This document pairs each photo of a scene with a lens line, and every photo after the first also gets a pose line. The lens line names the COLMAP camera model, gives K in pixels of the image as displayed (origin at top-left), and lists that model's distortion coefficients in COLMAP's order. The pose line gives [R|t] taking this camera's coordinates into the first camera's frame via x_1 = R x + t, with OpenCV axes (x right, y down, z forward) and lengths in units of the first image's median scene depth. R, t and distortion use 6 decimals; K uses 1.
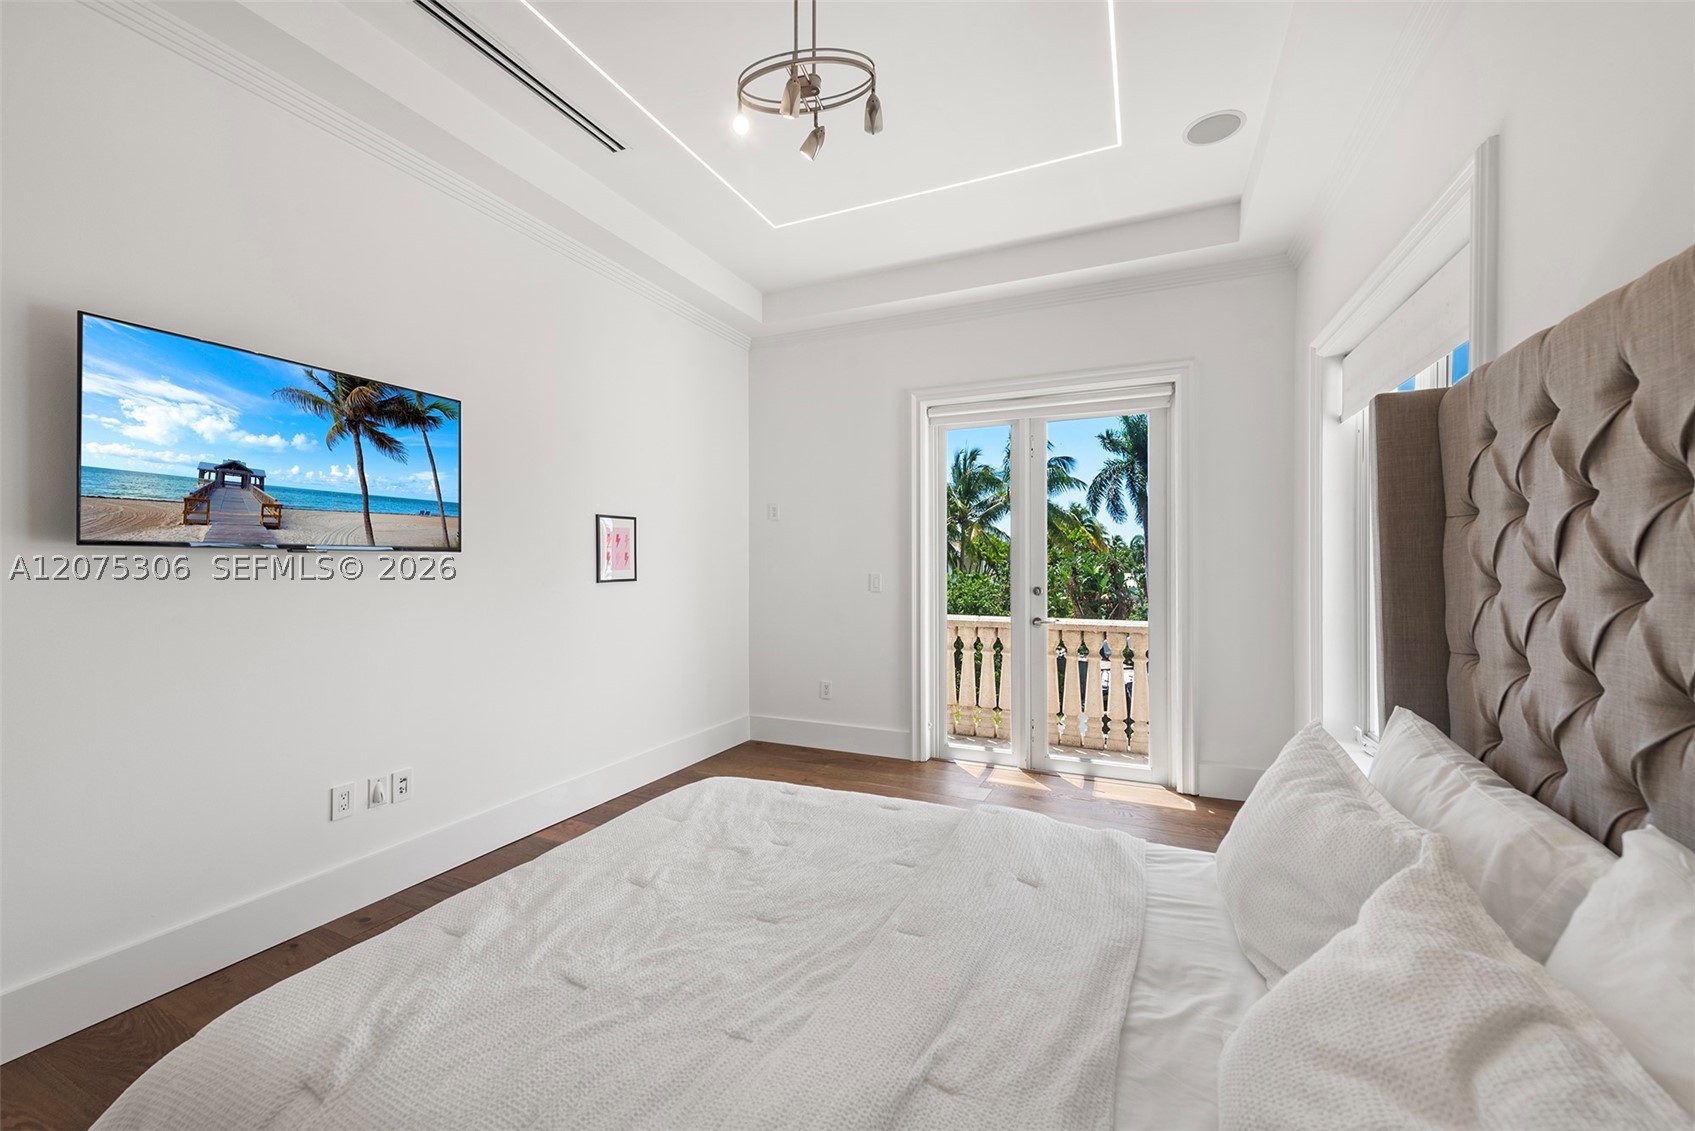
lens RADIAL K [[674.9, 0, 824.4], [0, 674.9, 568.5], [0, 0, 1]] dist [0.010773, -0.002122]
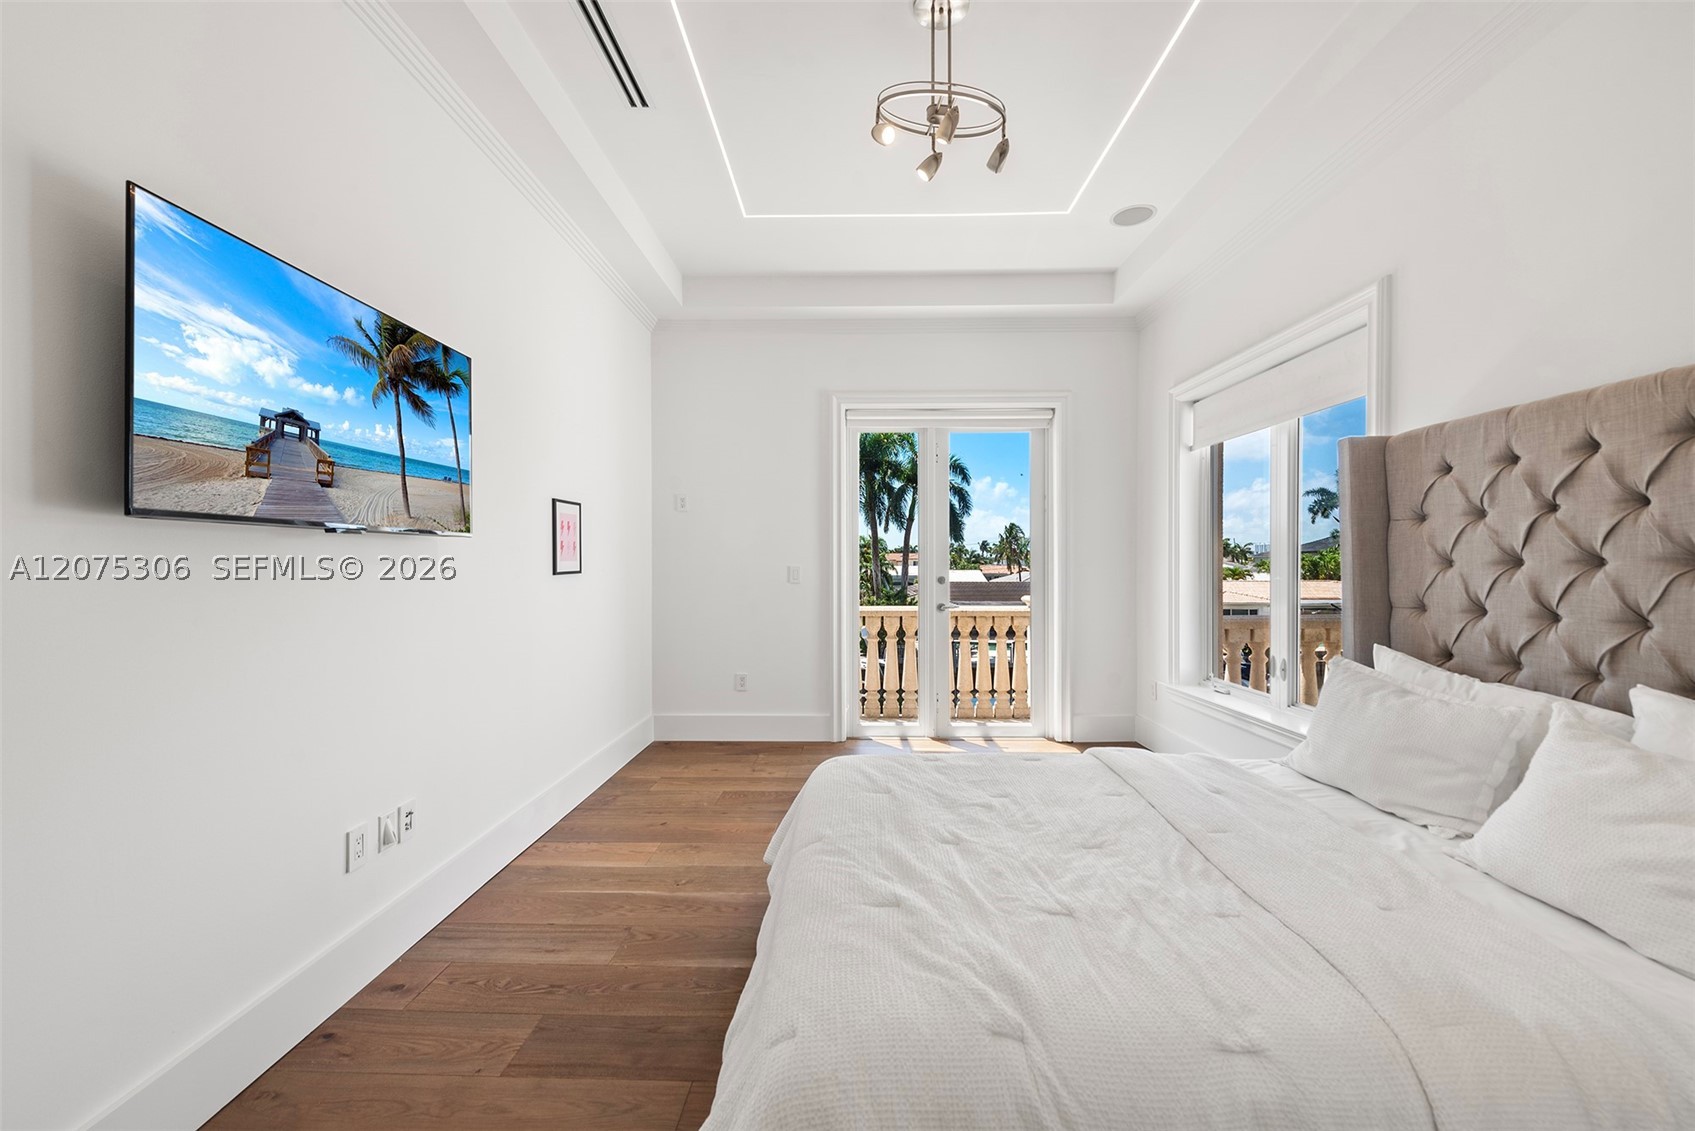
lens RADIAL K [[674.9, 0, 828.6], [0, 674.9, 567.8], [0, 0, 1]] dist [0.010773, -0.002122]
pose [[0.919304, -0.003140, 0.393535, -0.436992], [0.002486, 0.999995, 0.002172, 0.013128], [-0.393539, -0.001018, 0.919307, 0.043519]]
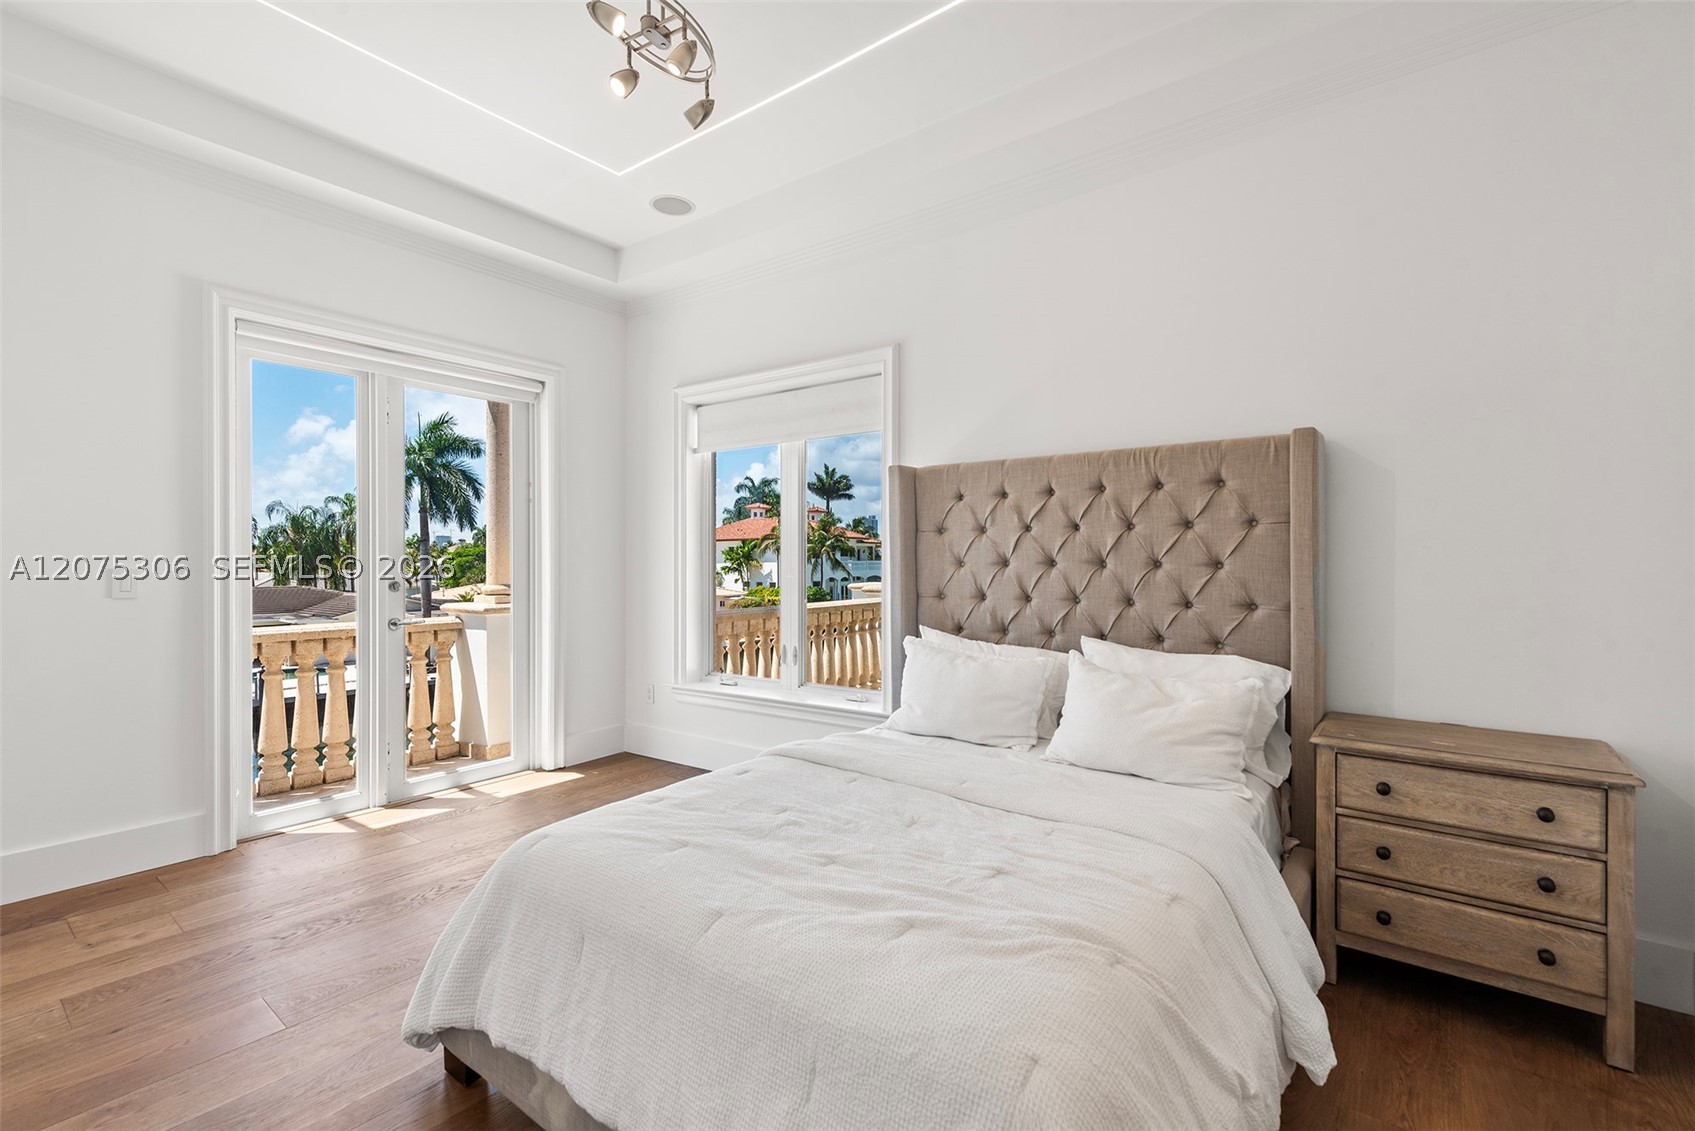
lens RADIAL K [[760.8, 0, 851.8], [0, 760.8, 564.7], [0, 0, 1]] dist [0.013435, -0.002219]
pose [[0.211531, -0.004559, 0.977361, -0.689207], [0.004303, 0.999984, 0.003733, 0.007759], [-0.977362, 0.003415, 0.211547, 0.361126]]
